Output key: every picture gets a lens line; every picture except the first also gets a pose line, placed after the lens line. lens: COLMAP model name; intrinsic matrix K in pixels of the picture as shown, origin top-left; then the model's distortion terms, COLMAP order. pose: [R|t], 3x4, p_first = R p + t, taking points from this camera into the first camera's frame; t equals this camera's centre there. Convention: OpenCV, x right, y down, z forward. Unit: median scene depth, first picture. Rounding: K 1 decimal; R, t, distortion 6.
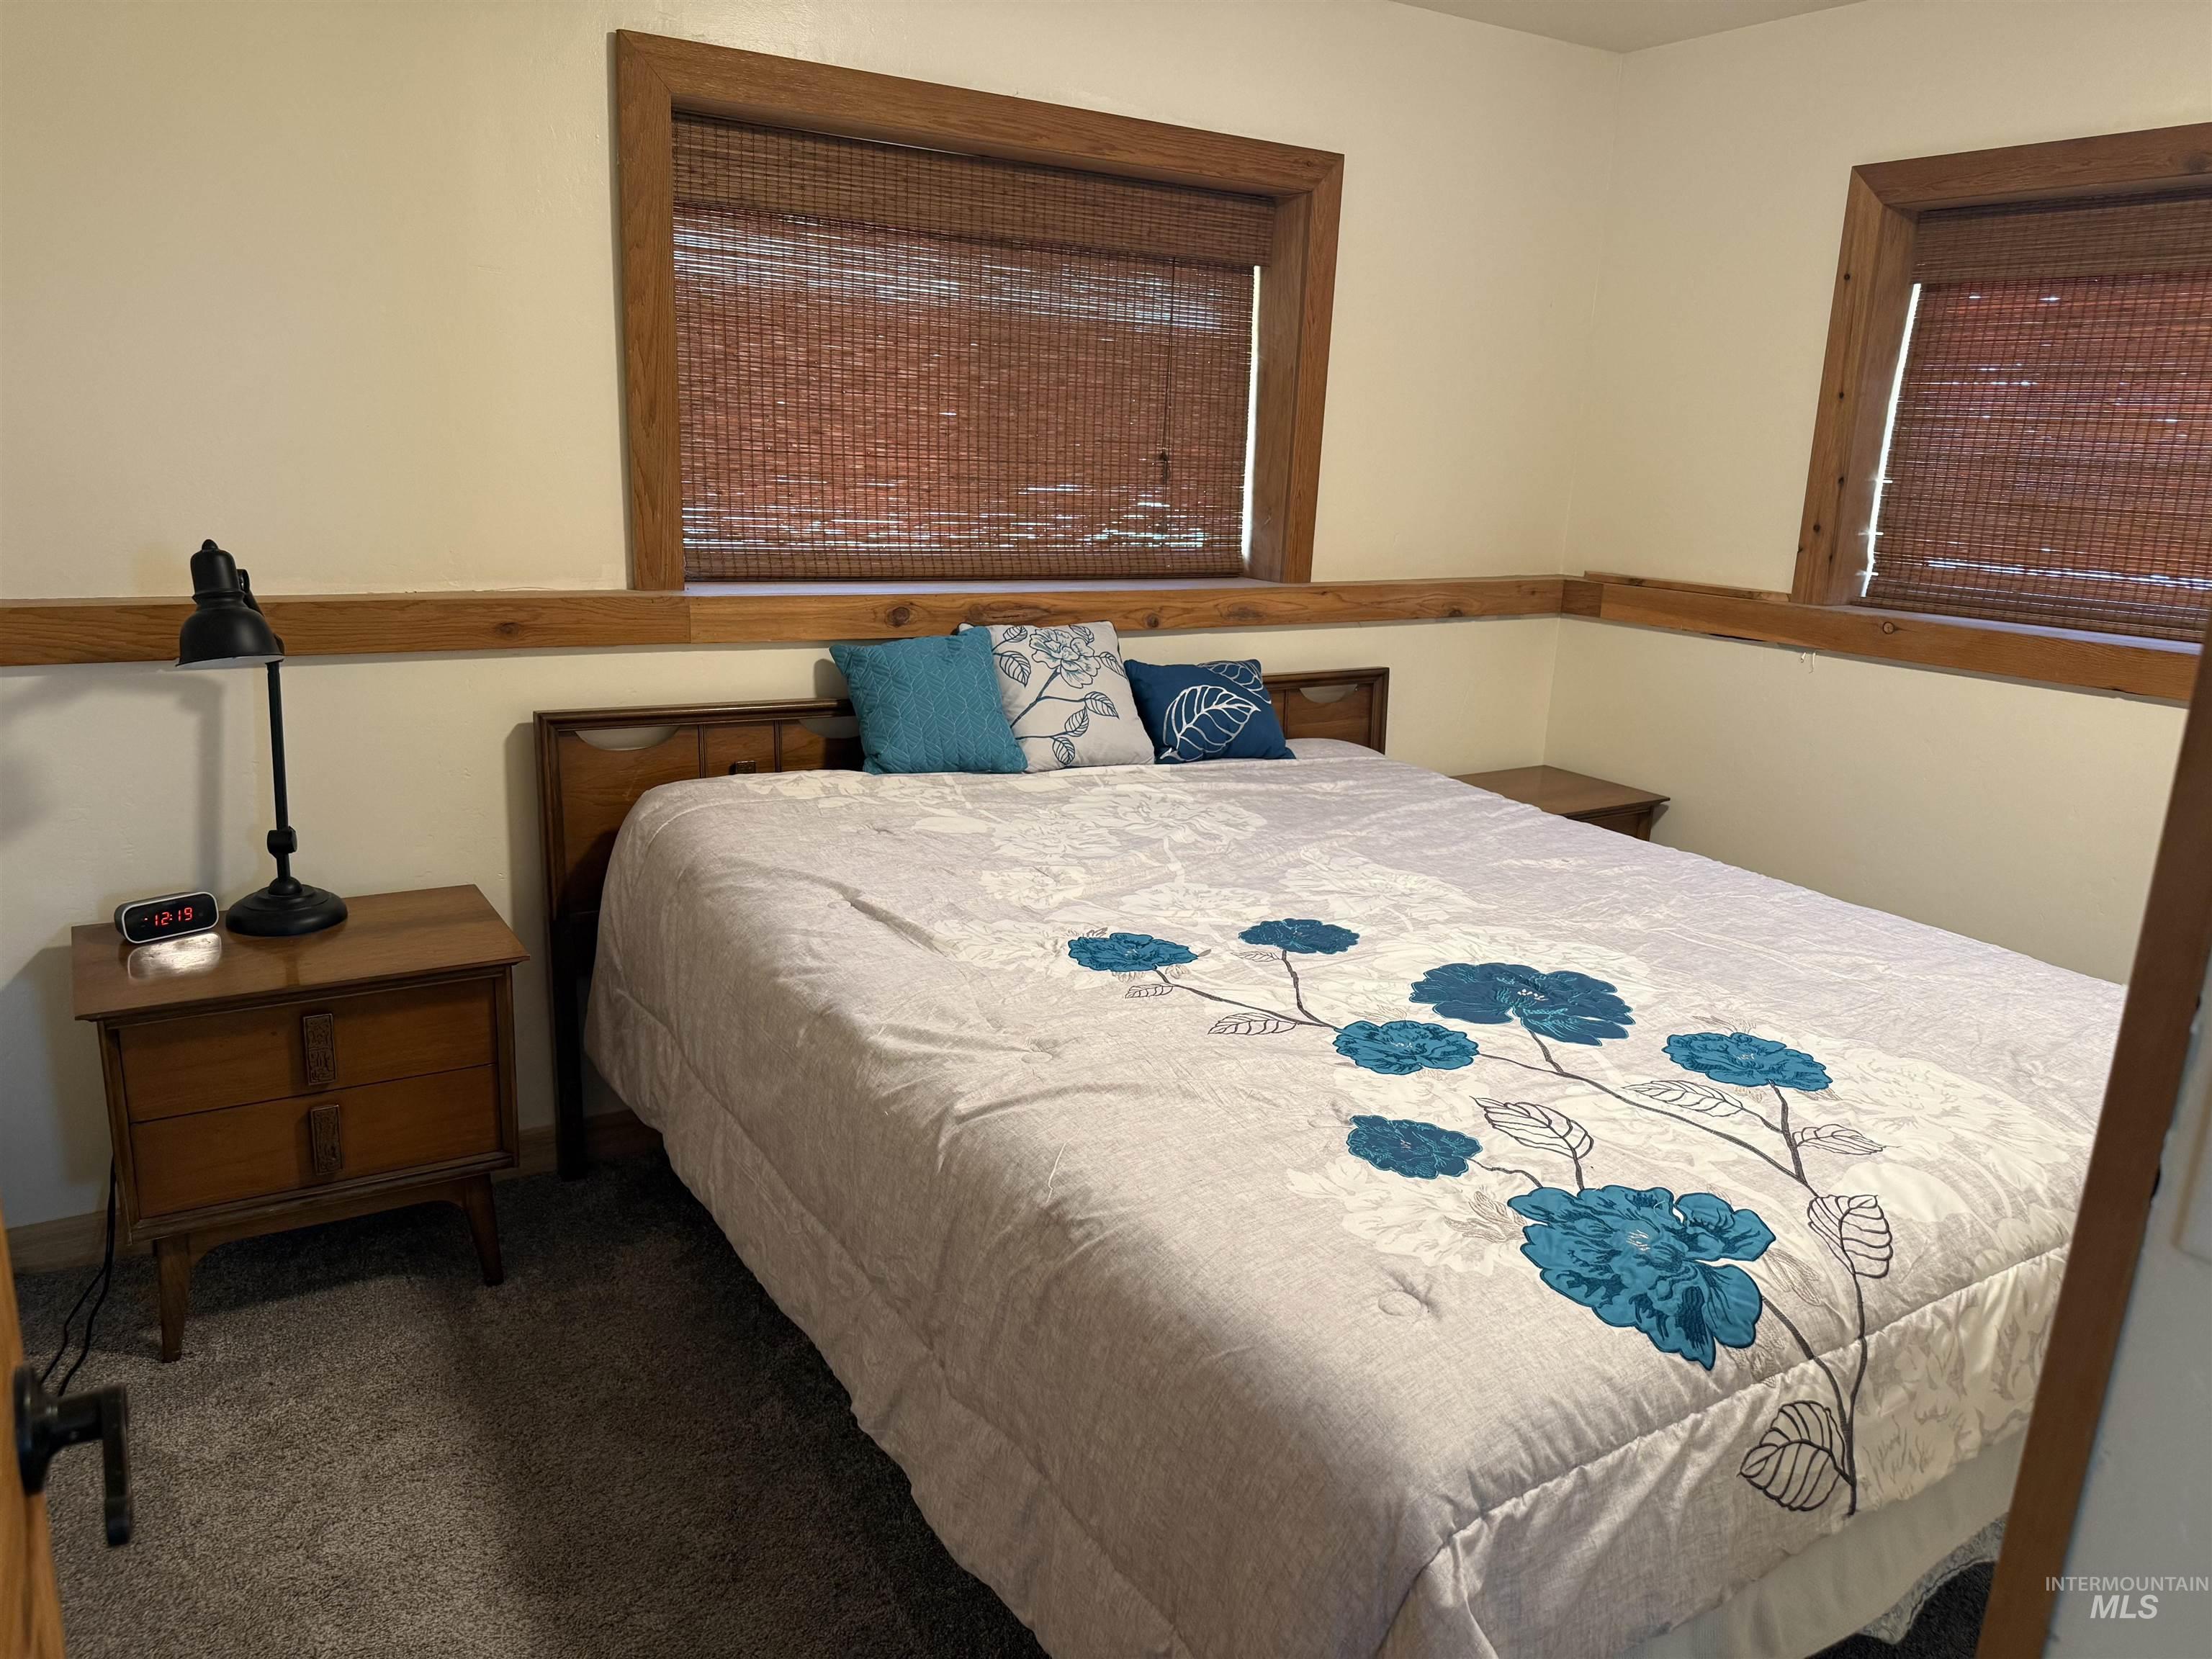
lens RADIAL K [[1553.8, 0, 1112.7], [0, 1553.8, 827.2], [0, 0, 1]] dist [0.061681, -0.081549]
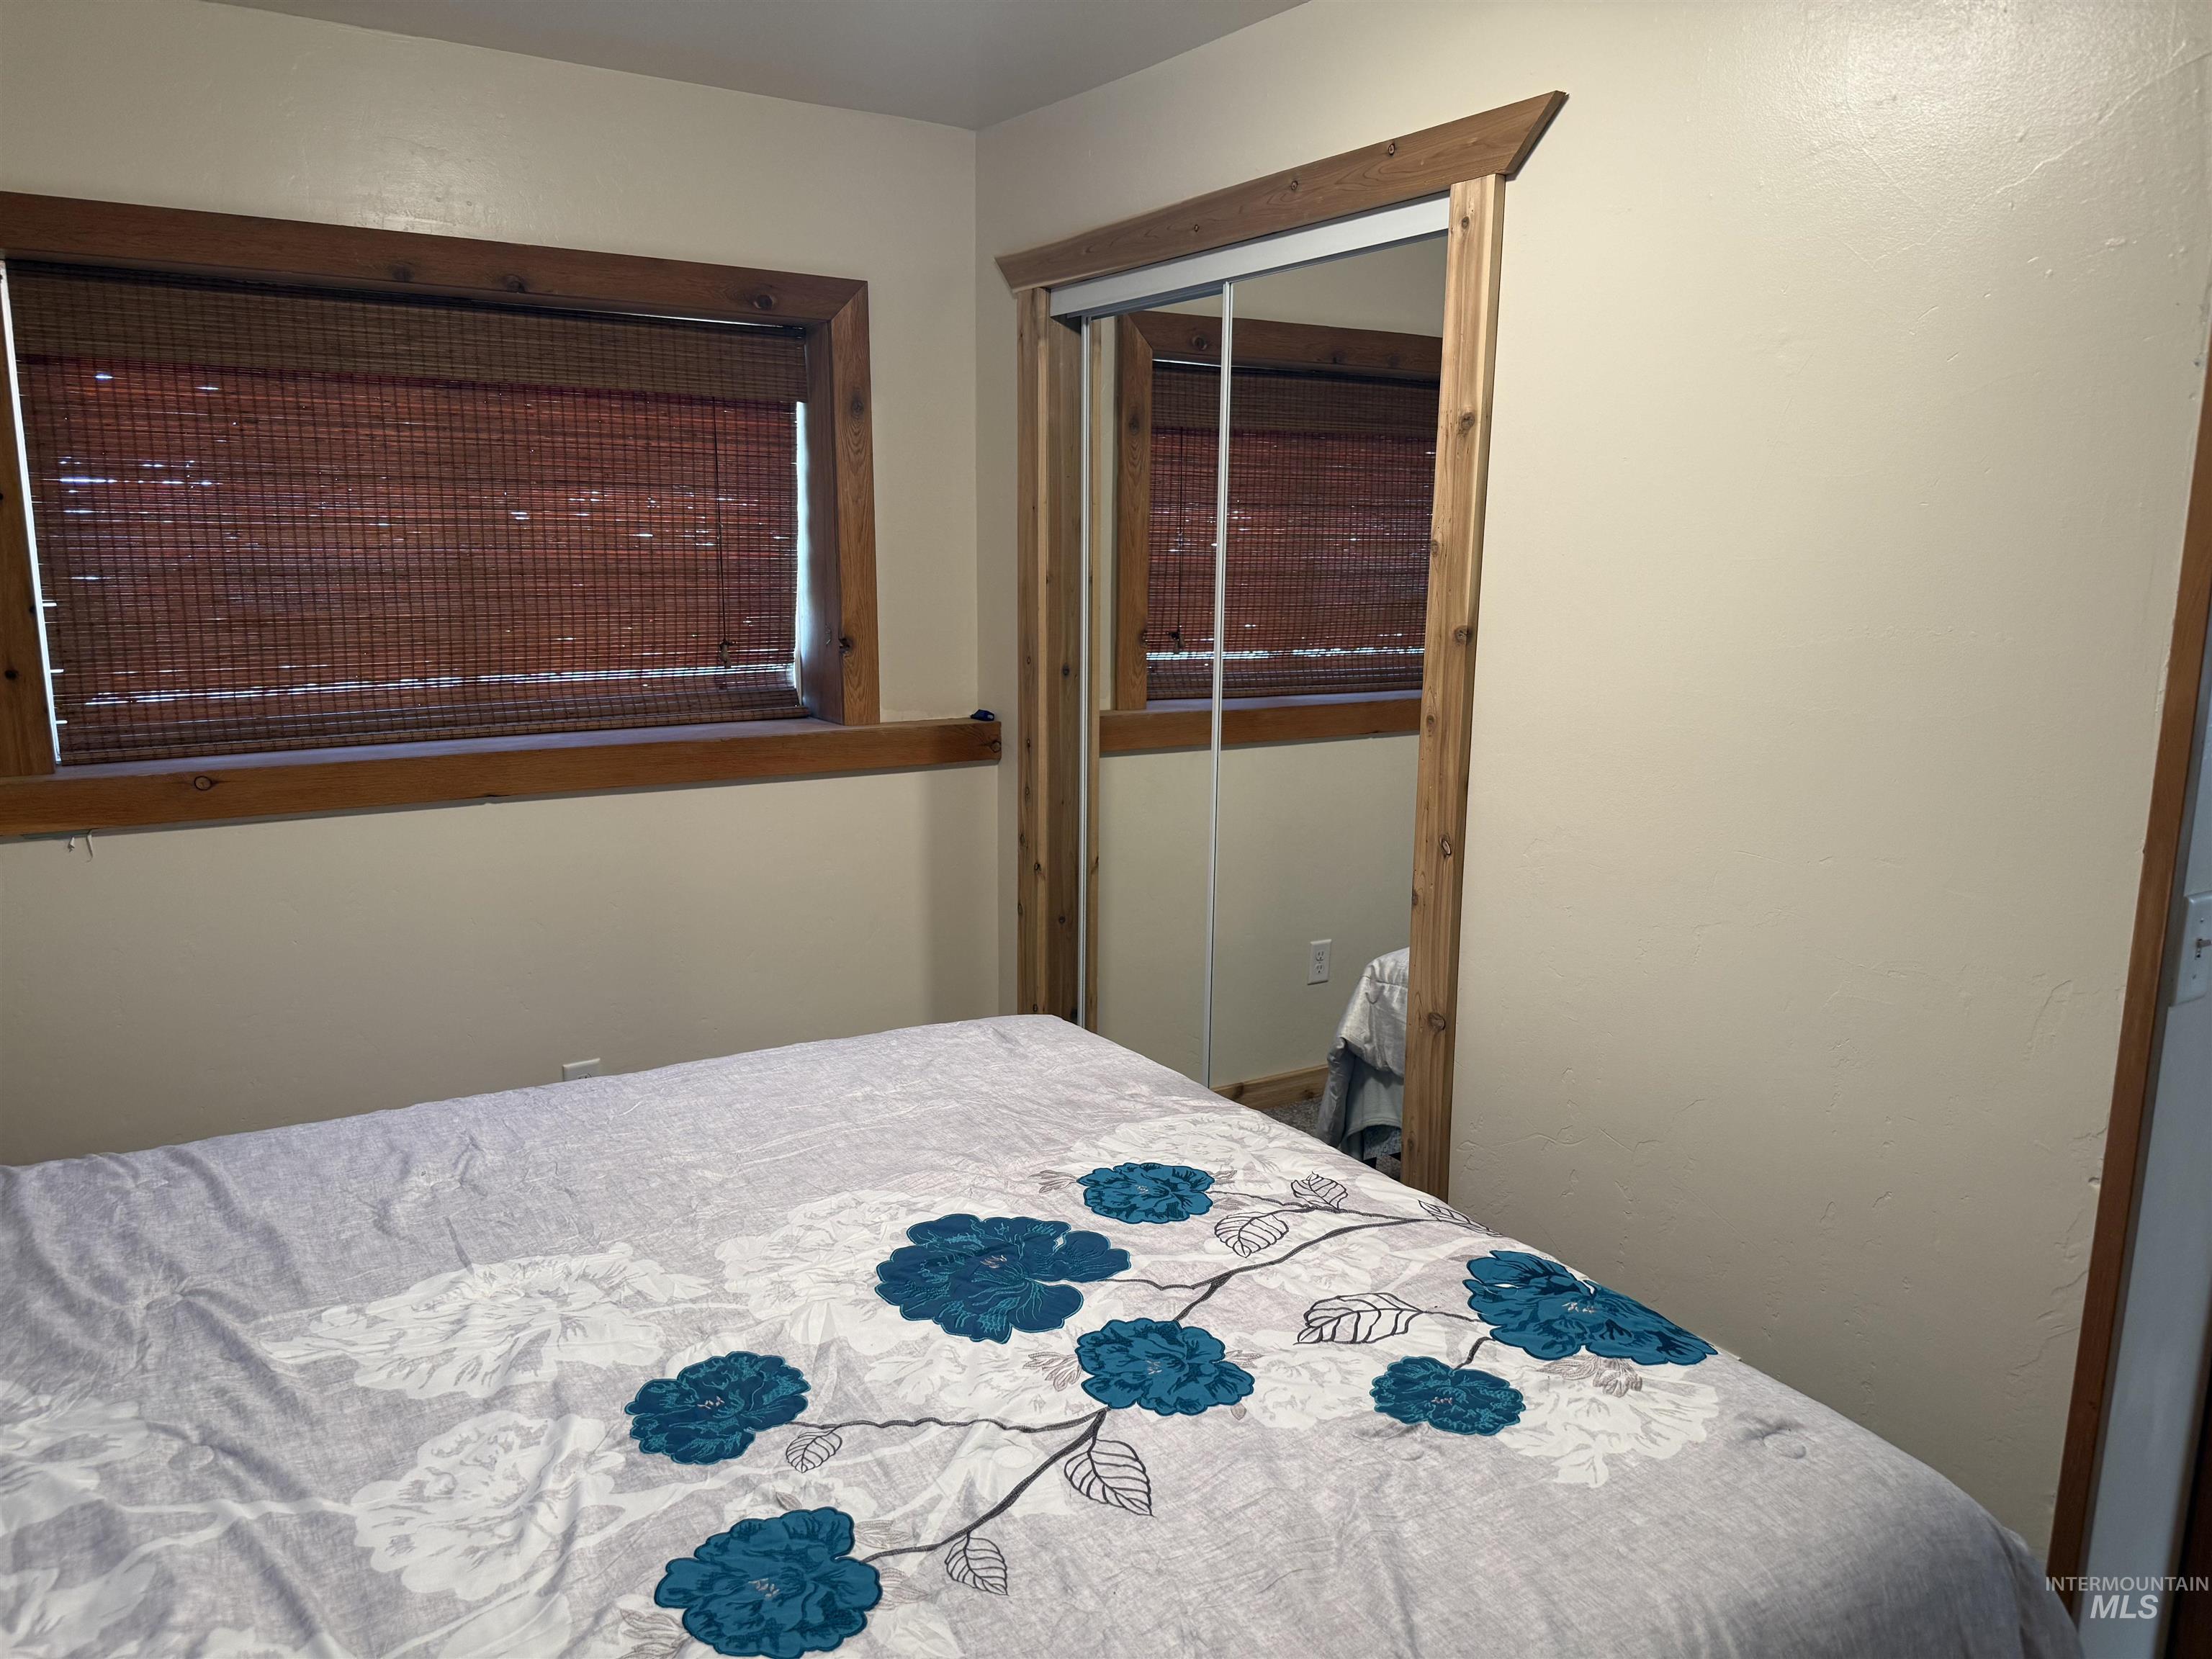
lens RADIAL K [[1553.8, 0, 1101.5], [0, 1553.8, 808.7], [0, 0, 1]] dist [0.061681, -0.081549]
pose [[0.002282, -0.205089, 0.978741, -0.381729], [0.235680, 0.951283, 0.198786, -0.210799], [-0.971828, 0.230216, 0.050506, 0.650712]]
